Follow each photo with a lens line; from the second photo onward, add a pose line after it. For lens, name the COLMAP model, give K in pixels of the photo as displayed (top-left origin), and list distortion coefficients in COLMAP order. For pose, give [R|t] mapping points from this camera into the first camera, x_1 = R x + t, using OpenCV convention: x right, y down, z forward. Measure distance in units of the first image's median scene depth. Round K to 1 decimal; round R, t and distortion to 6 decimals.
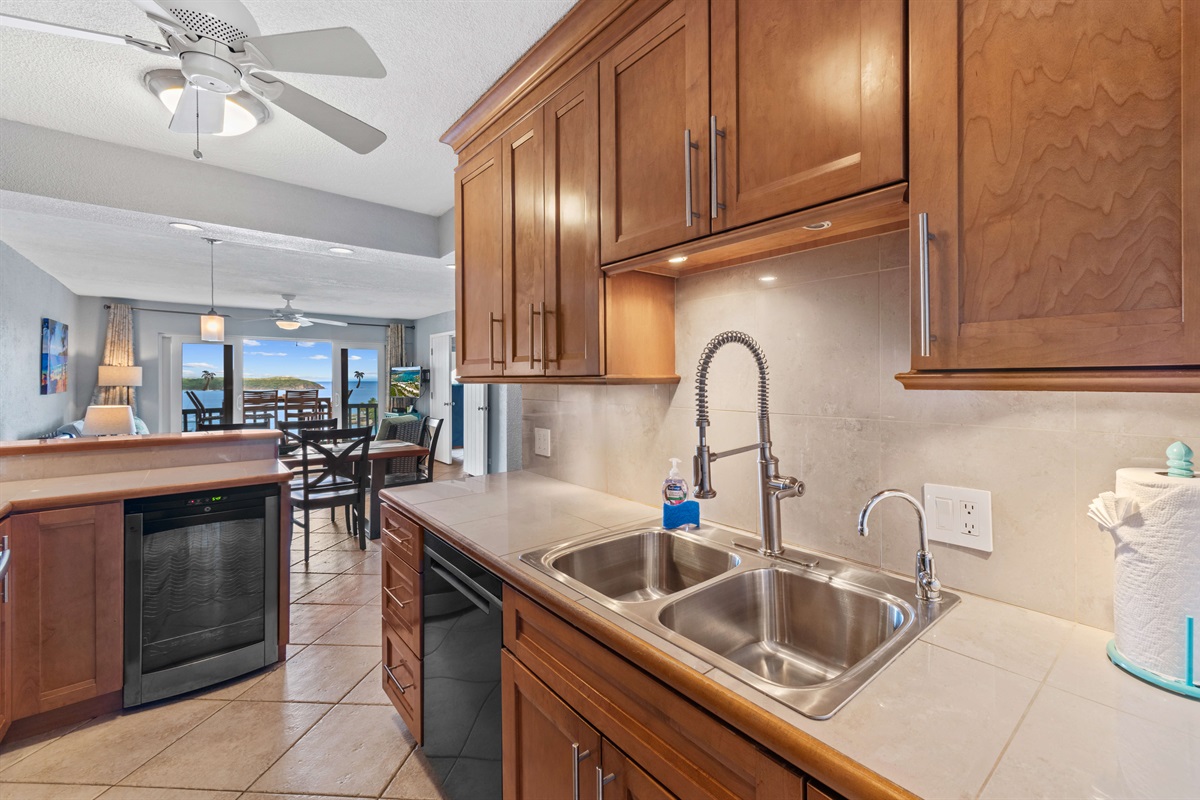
lens RADIAL K [[496.1, 0, 604.0], [0, 496.1, 374.5], [0, 0, 1]] dist [0.030192, -0.008202]
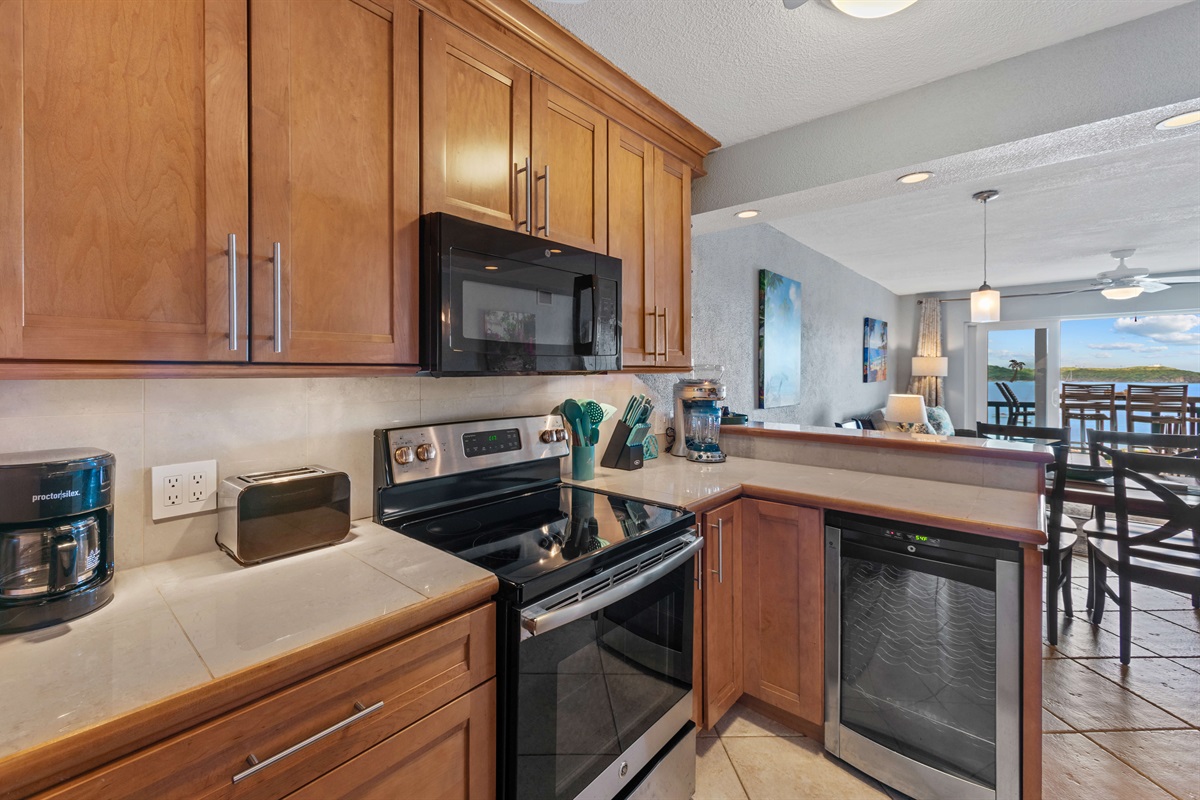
lens RADIAL K [[496.1, 0, 604.0], [0, 496.1, 374.5], [0, 0, 1]] dist [0.030192, -0.008202]
pose [[0.179989, 0.009175, -0.983626, -0.053557], [0.009819, 0.999890, 0.011124, 0.001492], [0.983620, -0.011661, 0.179879, 0.148719]]
